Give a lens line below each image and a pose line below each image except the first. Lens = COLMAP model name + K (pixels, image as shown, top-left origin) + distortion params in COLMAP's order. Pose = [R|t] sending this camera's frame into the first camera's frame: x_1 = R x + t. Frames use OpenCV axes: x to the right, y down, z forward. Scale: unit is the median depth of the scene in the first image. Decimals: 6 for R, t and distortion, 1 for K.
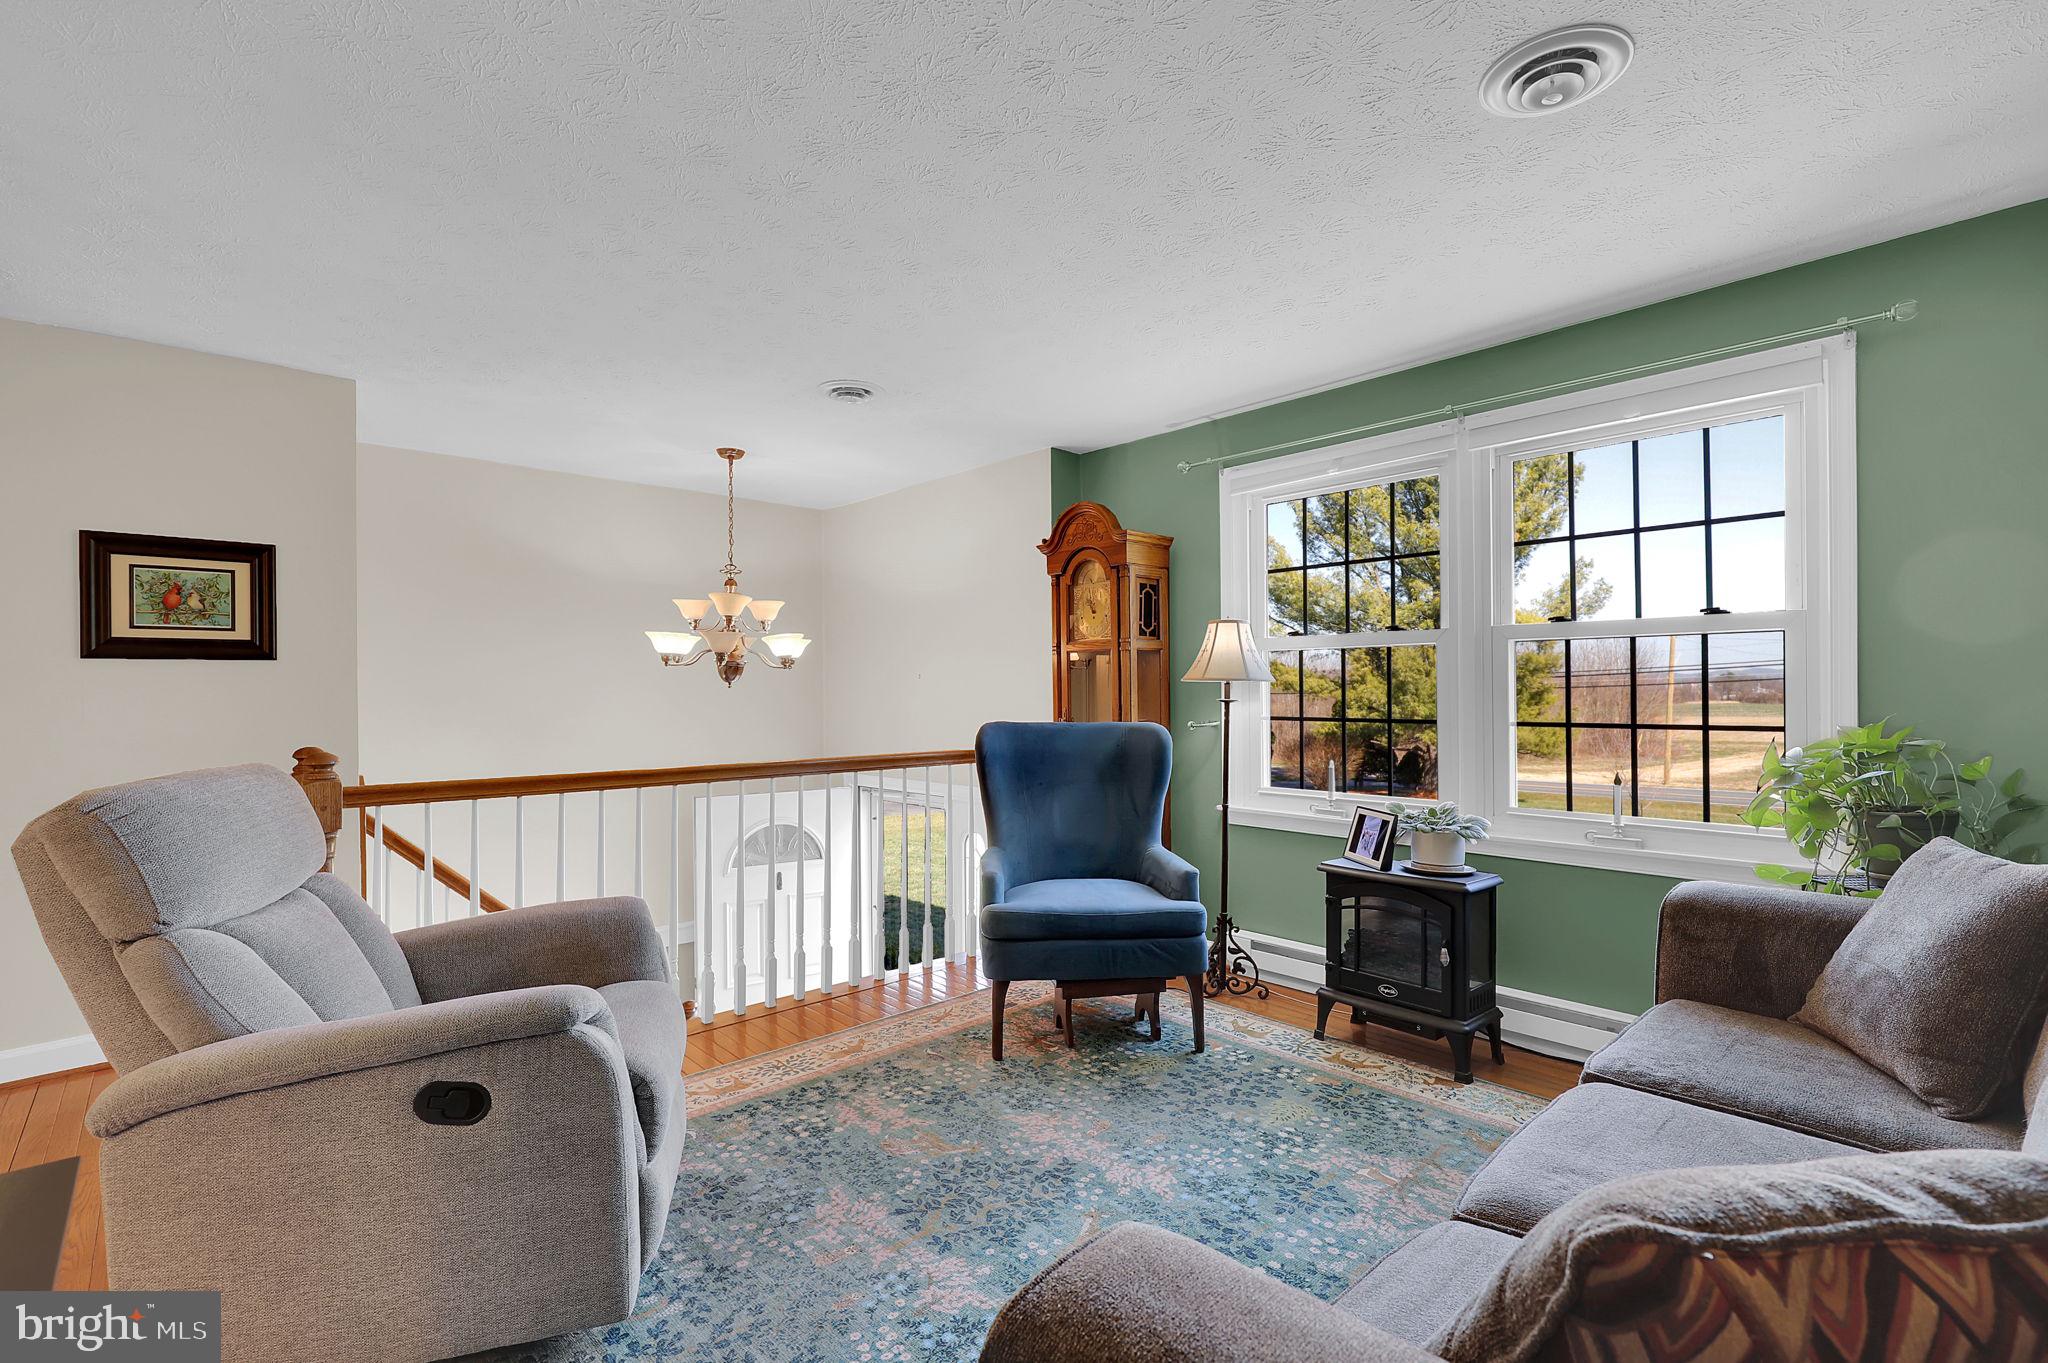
lens RADIAL K [[944.9, 0, 1053.4], [0, 944.9, 689.0], [0, 0, 1]] dist [0.000687, -0.000417]
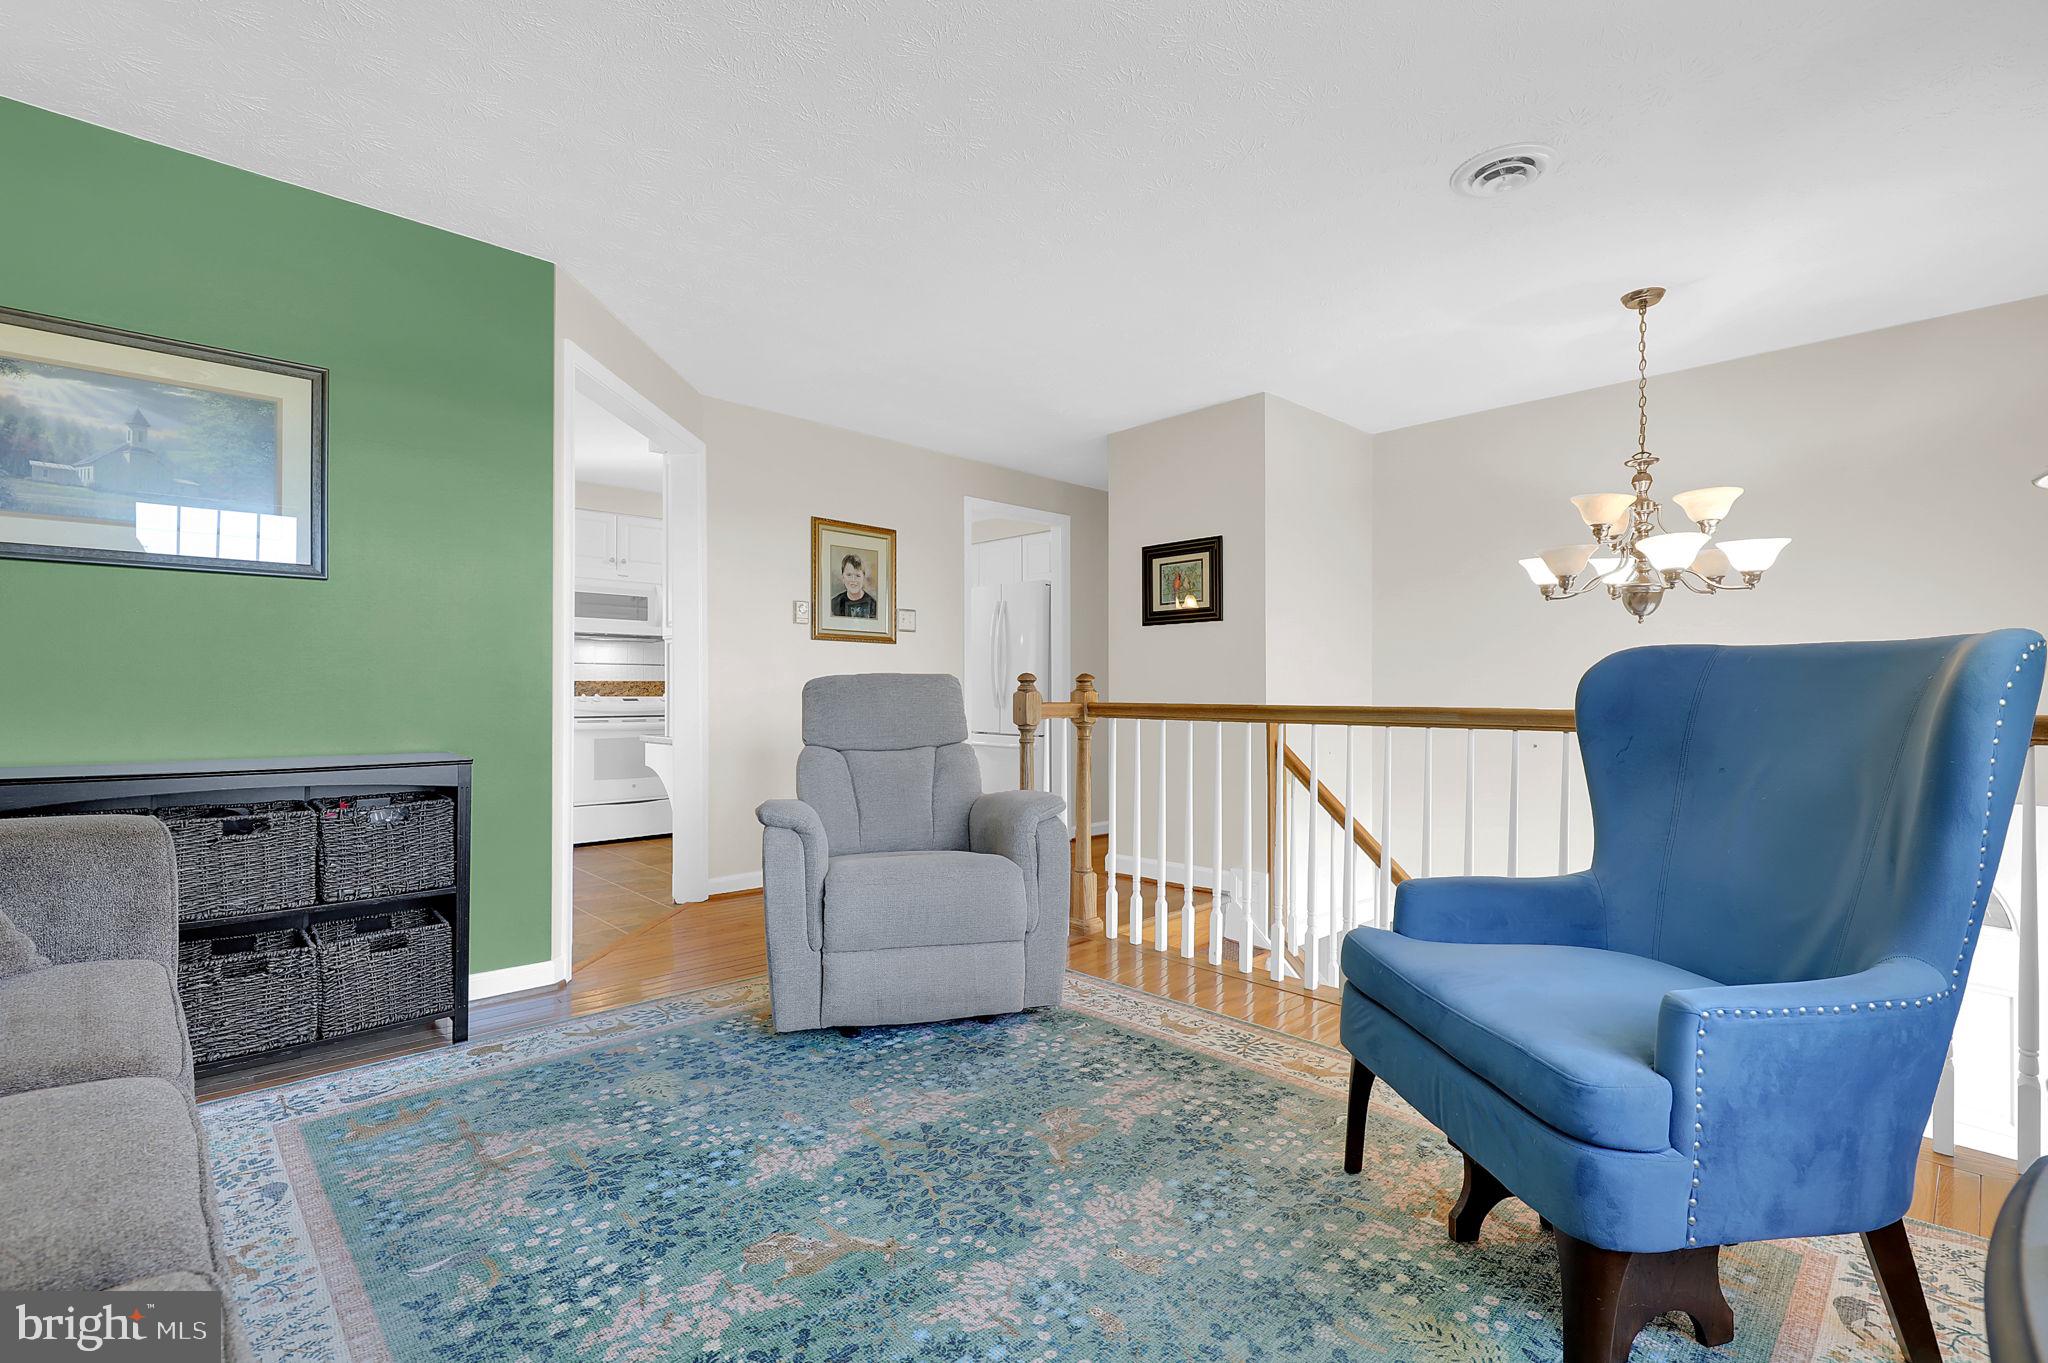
lens RADIAL K [[943.0, 0, 1024.0], [0, 943.0, 681.5], [0, 0, 1]] dist [-0.000551, -0.000127]
pose [[-0.021797, -0.007239, -0.999736, 0.601540], [0.000982, 0.999973, -0.007262, 0.075207], [0.999762, -0.001140, -0.021789, 0.834817]]
